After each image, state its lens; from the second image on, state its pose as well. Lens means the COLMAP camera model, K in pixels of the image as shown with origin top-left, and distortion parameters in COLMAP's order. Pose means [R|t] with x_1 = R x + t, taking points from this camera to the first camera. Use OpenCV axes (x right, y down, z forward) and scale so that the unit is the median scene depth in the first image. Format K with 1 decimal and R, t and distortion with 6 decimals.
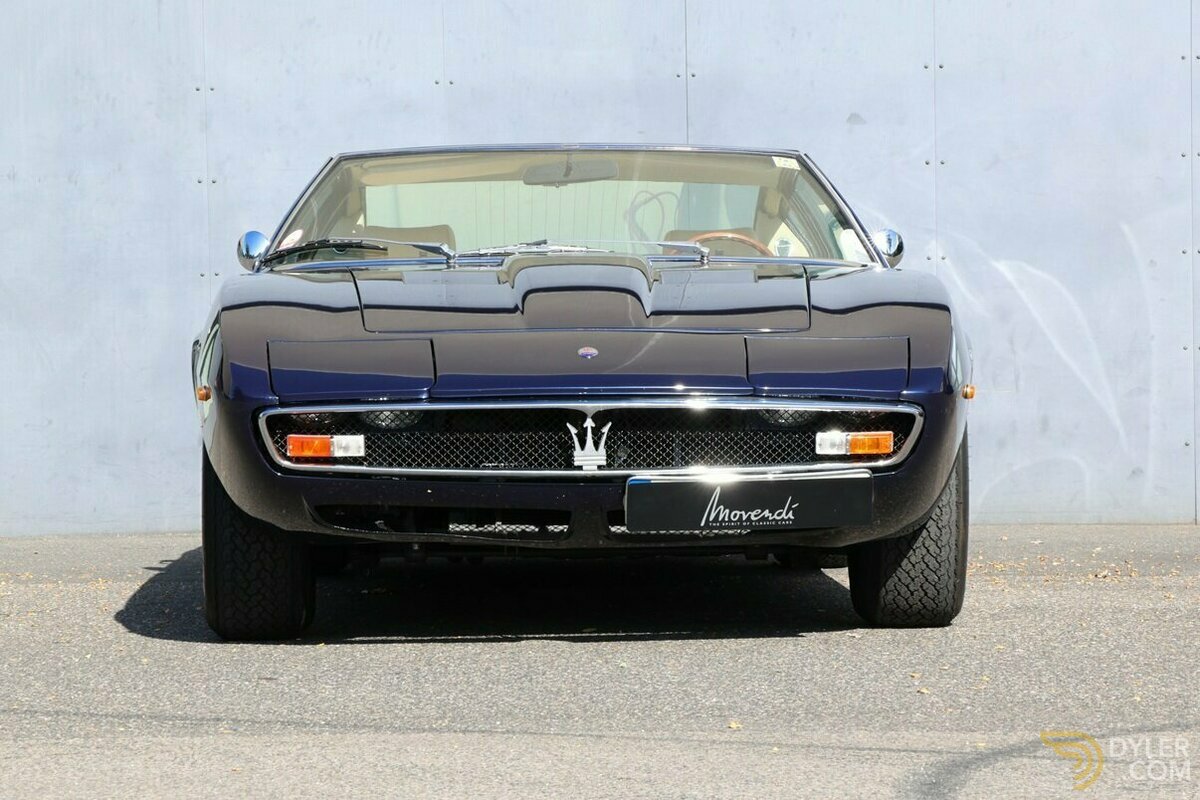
lens RADIAL K [[3664.0, 0, 598.6], [0, 3664.0, 397.5], [0, 0, 1]] dist [0.377897, 0.000000]
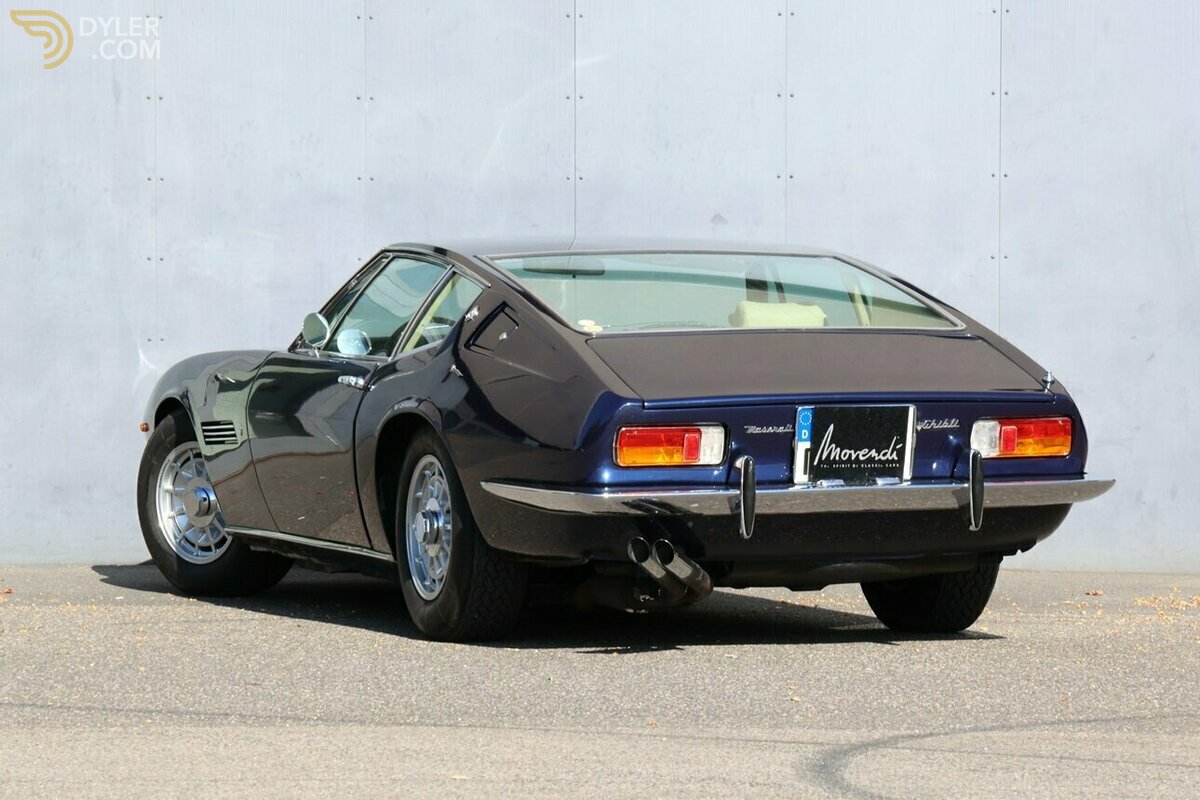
lens RADIAL K [[3664.0, 0, 613.9], [0, 3664.0, 352.3], [0, 0, 1]] dist [0.377897, 0.000000]
pose [[0.997419, 0.020462, 0.068818, -0.065065], [-0.018759, 0.999504, -0.025301, -0.004587], [-0.069302, 0.023945, 0.997308, -0.246735]]
